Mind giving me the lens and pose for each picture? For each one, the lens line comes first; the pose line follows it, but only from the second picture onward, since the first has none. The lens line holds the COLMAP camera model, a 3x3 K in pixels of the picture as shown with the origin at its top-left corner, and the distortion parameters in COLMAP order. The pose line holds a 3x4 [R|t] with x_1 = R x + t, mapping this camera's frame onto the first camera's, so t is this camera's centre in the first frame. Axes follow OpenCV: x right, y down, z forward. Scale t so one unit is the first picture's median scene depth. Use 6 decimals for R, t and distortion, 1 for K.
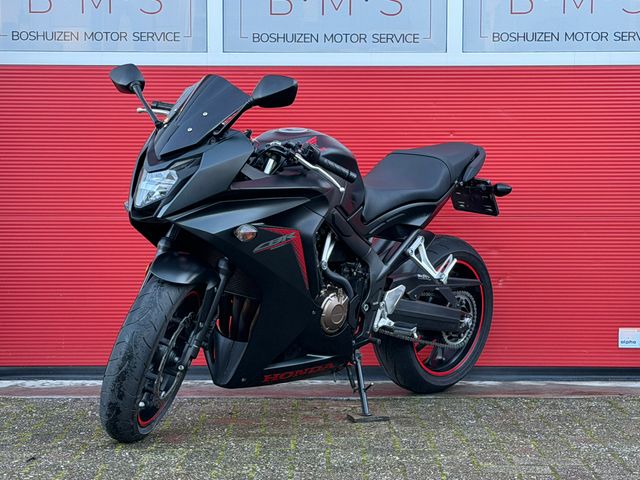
lens RADIAL K [[1505.9, 0, 324.5], [0, 1505.9, 245.2], [0, 0, 1]] dist [0.142703, 0.000000]
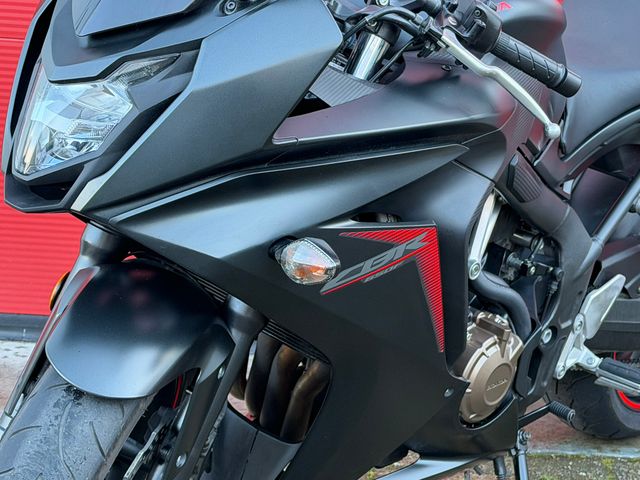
lens RADIAL K [[1505.9, 0, 309.1], [0, 1505.9, 245.8], [0, 0, 1]] dist [0.142703, 0.000000]
pose [[0.998294, 0.058283, -0.003431, -0.047158], [-0.056036, 0.972988, 0.223950, -0.089064], [0.016391, -0.223375, 0.974595, 0.590685]]
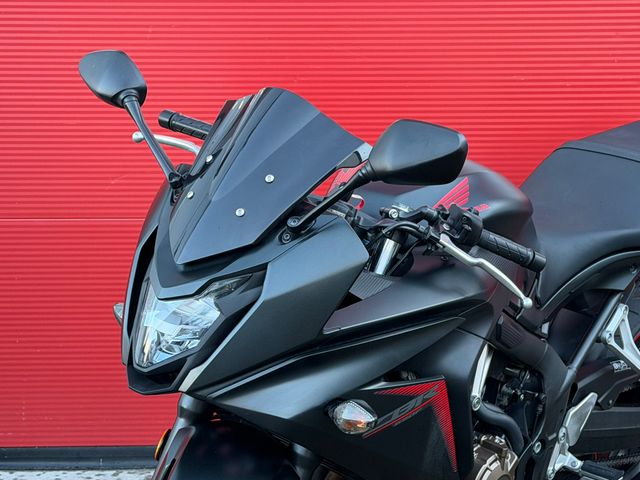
lens RADIAL K [[1505.9, 0, 327.2], [0, 1505.9, 247.6], [0, 0, 1]] dist [0.142703, 0.000000]
pose [[0.999967, -0.004533, 0.006757, -0.059638], [0.003285, 0.984668, 0.174406, -0.142974], [-0.007444, -0.174378, 0.984651, 0.470935]]
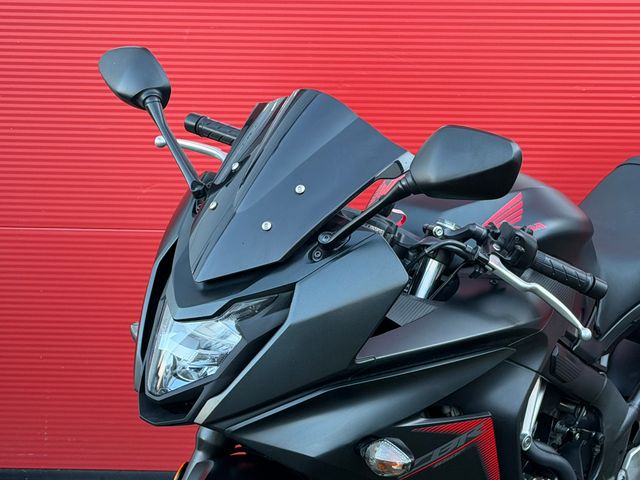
lens RADIAL K [[1505.9, 0, 309.4], [0, 1505.9, 233.8], [0, 0, 1]] dist [0.142703, 0.000000]
pose [[0.999030, 0.017785, -0.040277, -0.054409], [-0.011300, 0.987718, 0.155839, -0.135892], [0.042554, -0.155233, 0.986961, 0.517887]]
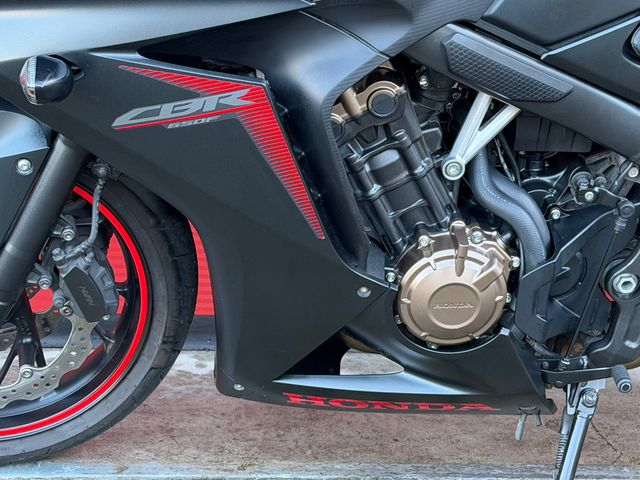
lens RADIAL K [[1505.9, 0, 320.3], [0, 1505.9, 240.0], [0, 0, 1]] dist [0.142703, 0.000000]
pose [[0.720367, 0.289964, -0.630074, 0.217201], [-0.087047, 0.939033, 0.332627, -0.091295], [0.688110, -0.184767, 0.701688, 0.730414]]
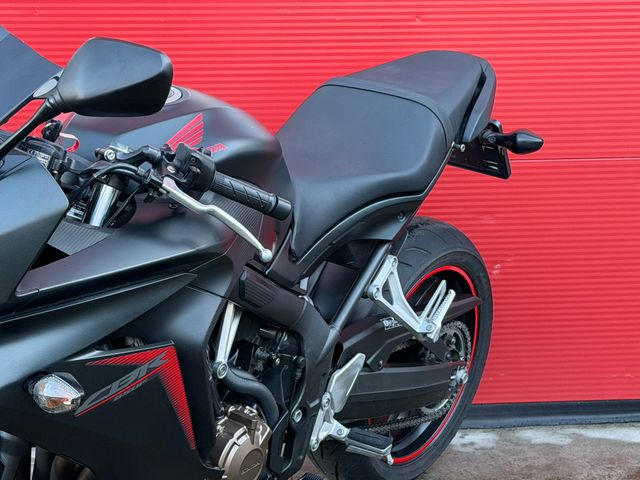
lens RADIAL K [[1505.9, 0, 318.3], [0, 1505.9, 253.6], [0, 0, 1]] dist [0.142703, 0.000000]
pose [[0.993357, -0.027017, 0.111857, -0.023299], [0.003732, 0.979101, 0.203342, -0.126316], [-0.115013, -0.201574, 0.972697, 0.534584]]
